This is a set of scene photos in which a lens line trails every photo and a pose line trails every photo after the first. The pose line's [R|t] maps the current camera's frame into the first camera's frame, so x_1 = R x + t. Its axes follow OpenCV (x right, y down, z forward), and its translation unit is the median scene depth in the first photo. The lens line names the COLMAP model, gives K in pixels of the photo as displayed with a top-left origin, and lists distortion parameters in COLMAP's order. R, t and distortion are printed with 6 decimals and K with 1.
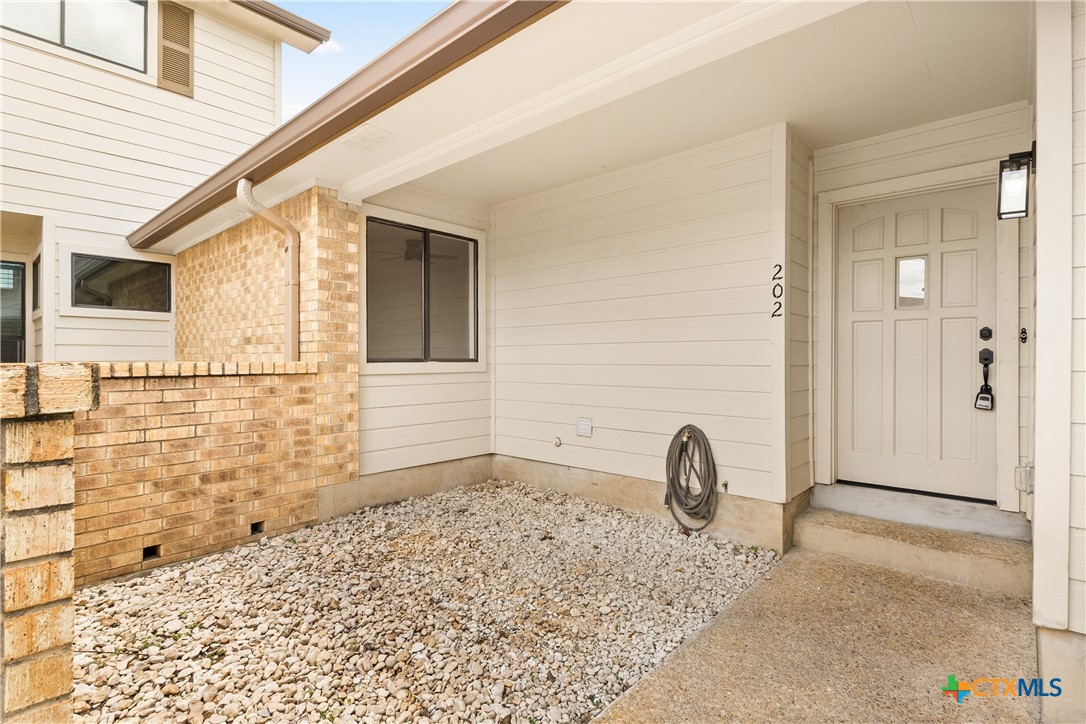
lens RADIAL K [[530.1, 0, 545.2], [0, 530.1, 359.2], [0, 0, 1]] dist [0.002582, -0.002973]
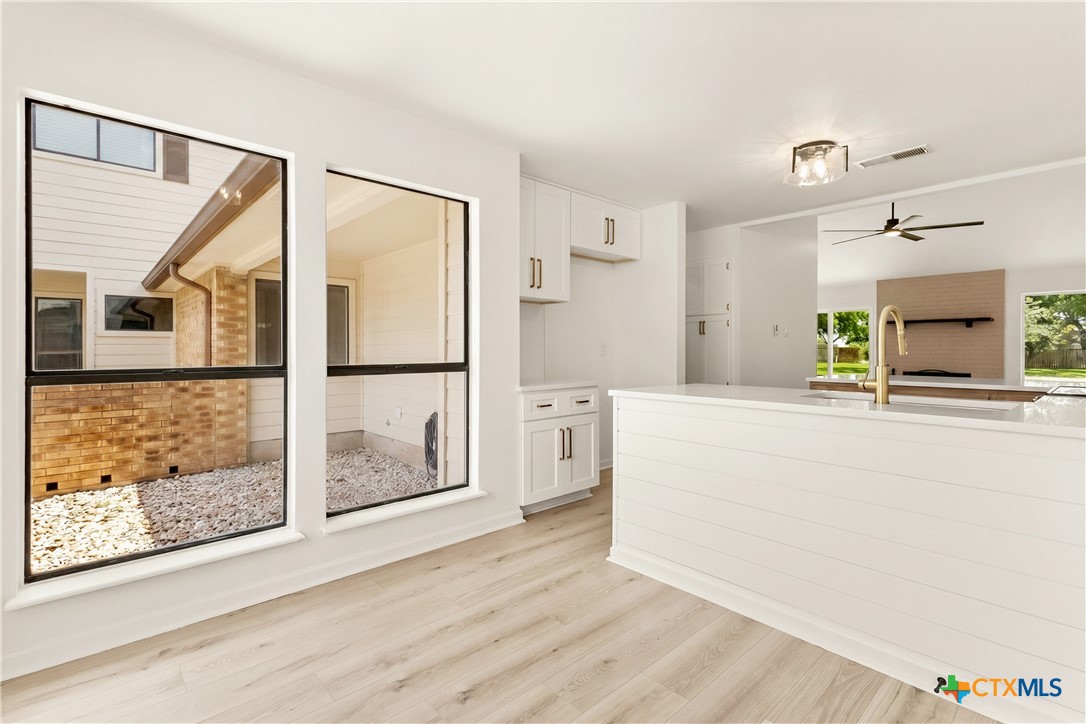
lens RADIAL K [[507.5, 0, 537.2], [0, 507.5, 346.7], [0, 0, 1]] dist [0.016159, -0.001686]
pose [[0.992905, -0.001451, -0.118900, 0.765562], [0.000886, 0.999988, -0.004807, -0.064900], [0.118905, 0.004667, 0.992895, -0.470084]]
